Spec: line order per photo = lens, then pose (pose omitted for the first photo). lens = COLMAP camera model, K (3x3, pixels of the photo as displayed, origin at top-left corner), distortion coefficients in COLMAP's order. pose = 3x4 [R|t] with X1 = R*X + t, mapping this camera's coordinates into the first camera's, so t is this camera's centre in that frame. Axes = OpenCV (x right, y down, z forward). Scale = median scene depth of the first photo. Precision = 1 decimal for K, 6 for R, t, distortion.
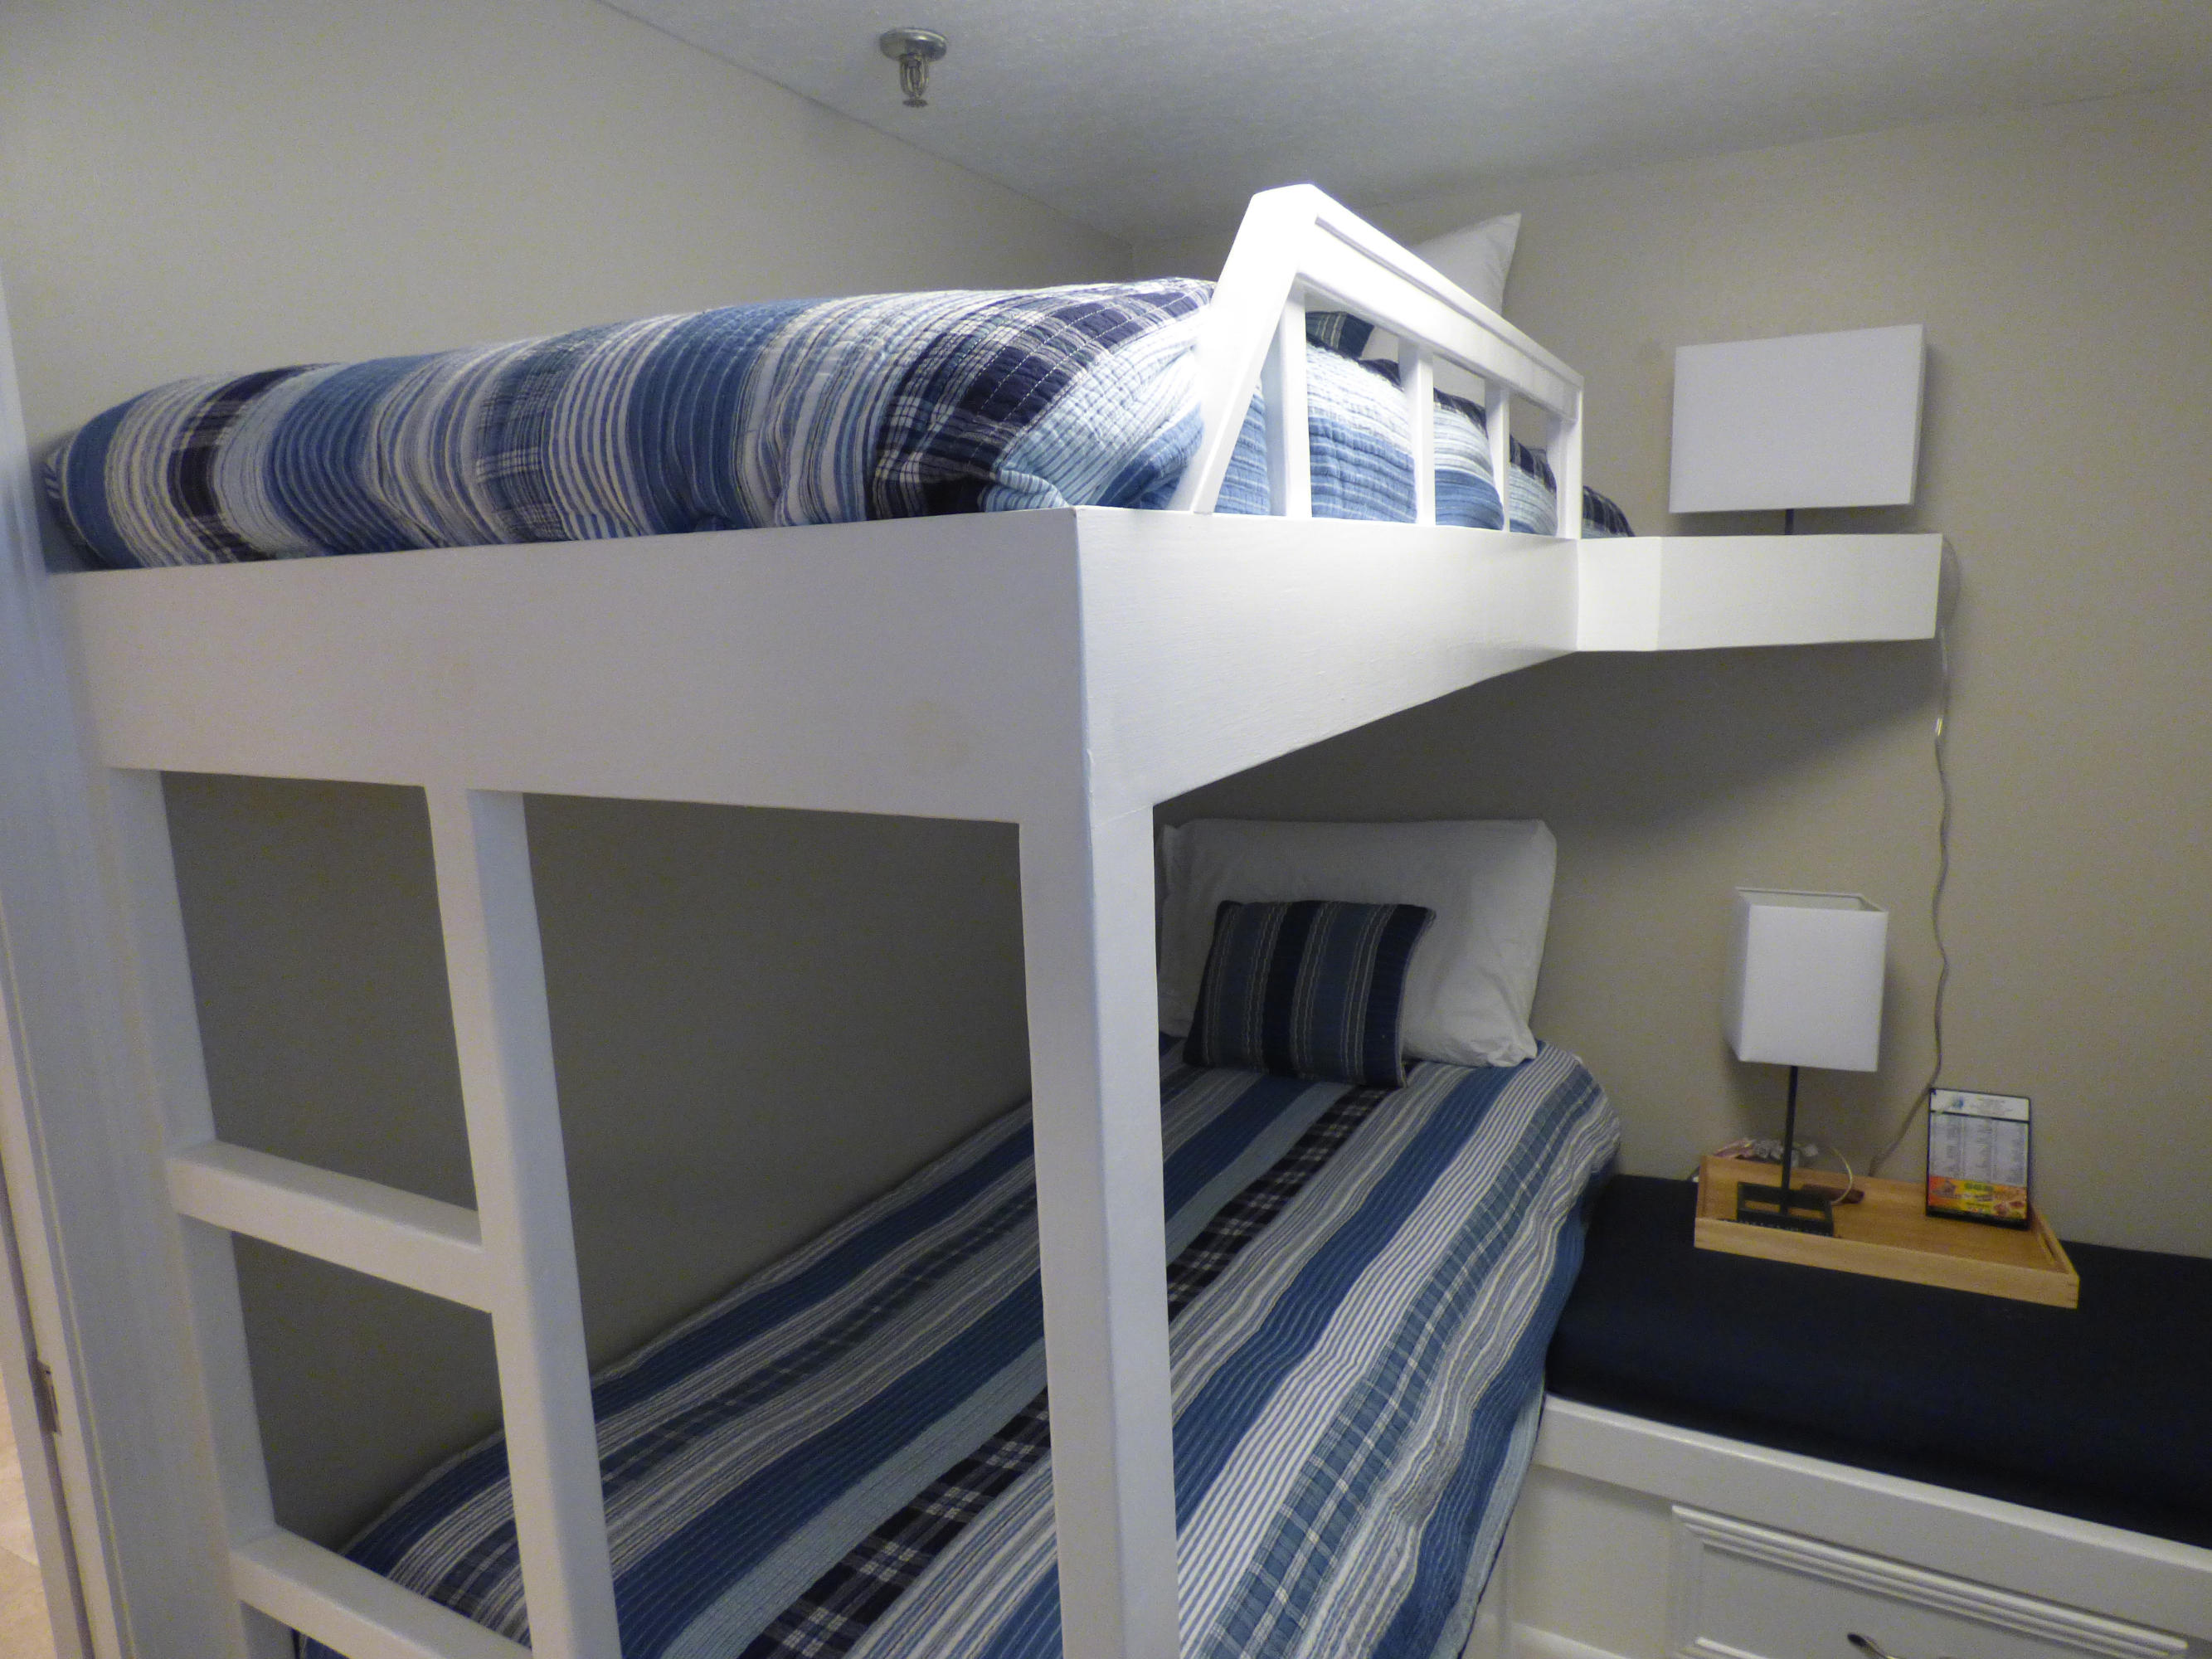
lens RADIAL K [[1372.6, 0, 1106.0], [0, 1372.6, 829.5], [0, 0, 1]] dist [0.020723, 0.001137]
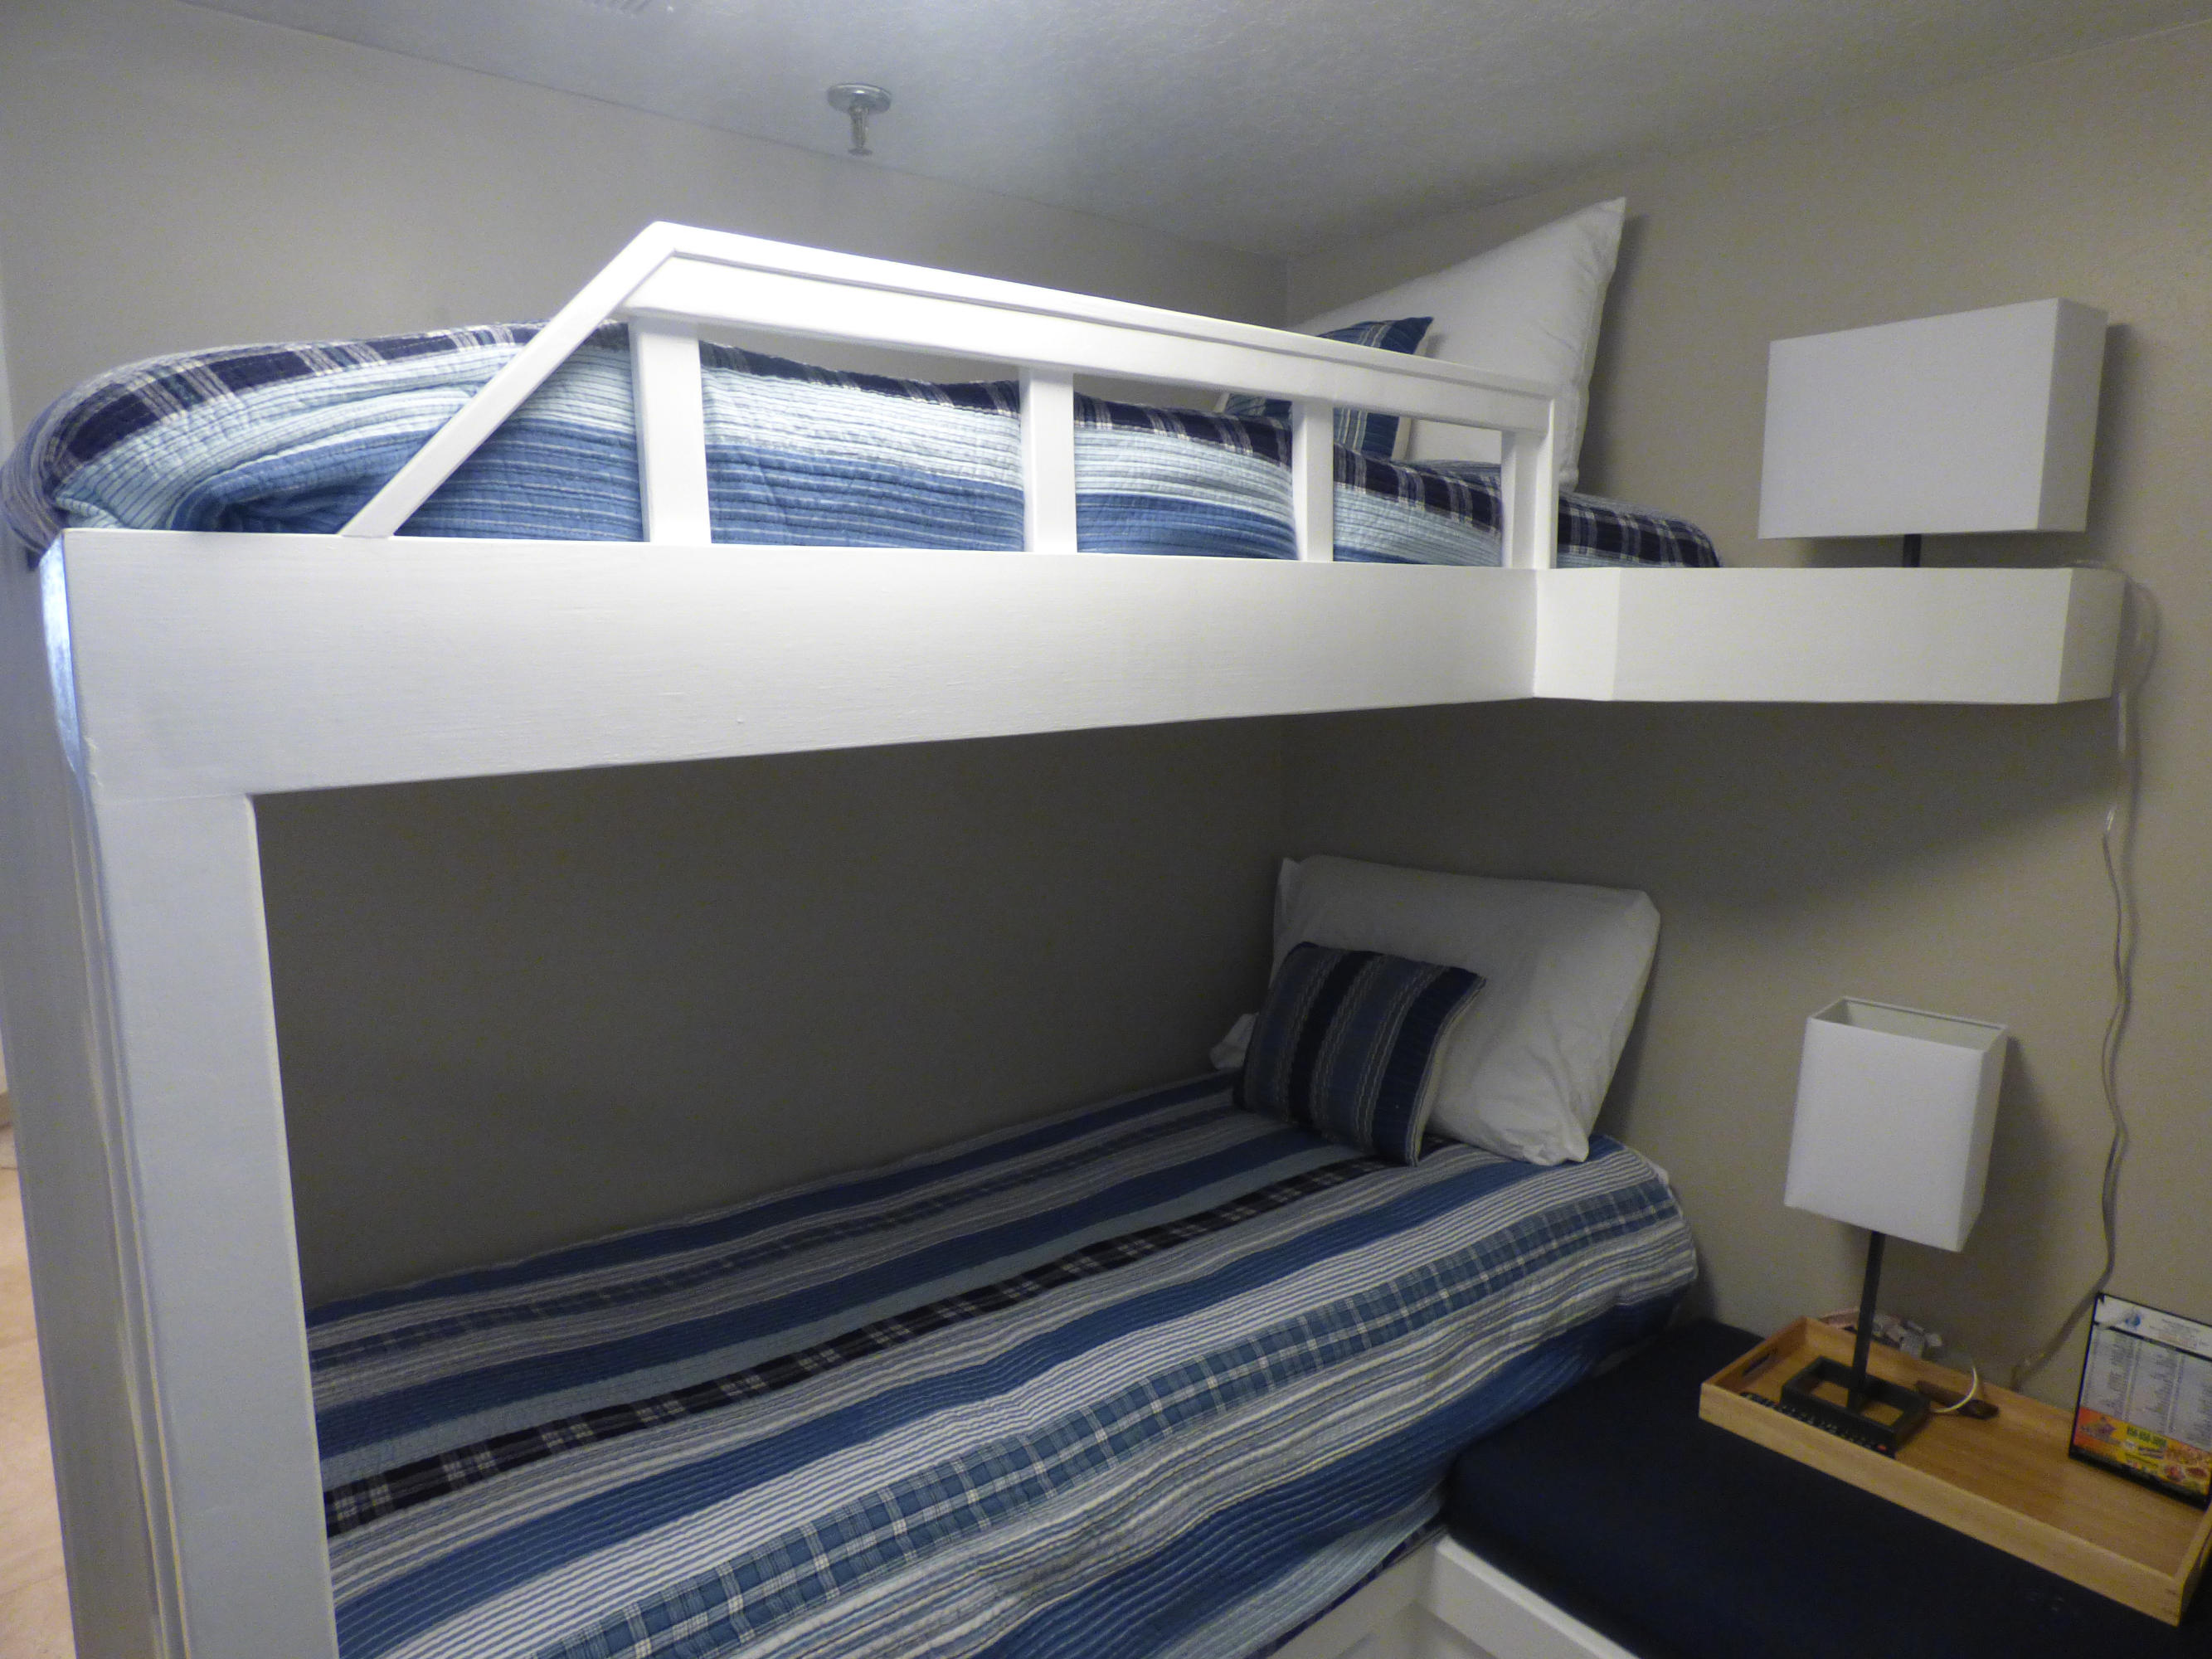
lens RADIAL K [[1341.2, 0, 1106.9], [0, 1341.2, 811.4], [0, 0, 1]] dist [0.001603, 0.001309]
pose [[0.913465, 0.079619, -0.399053, 0.413643], [-0.091408, 0.995757, -0.010566, -0.021412], [0.396518, 0.046128, 0.916867, 0.103842]]
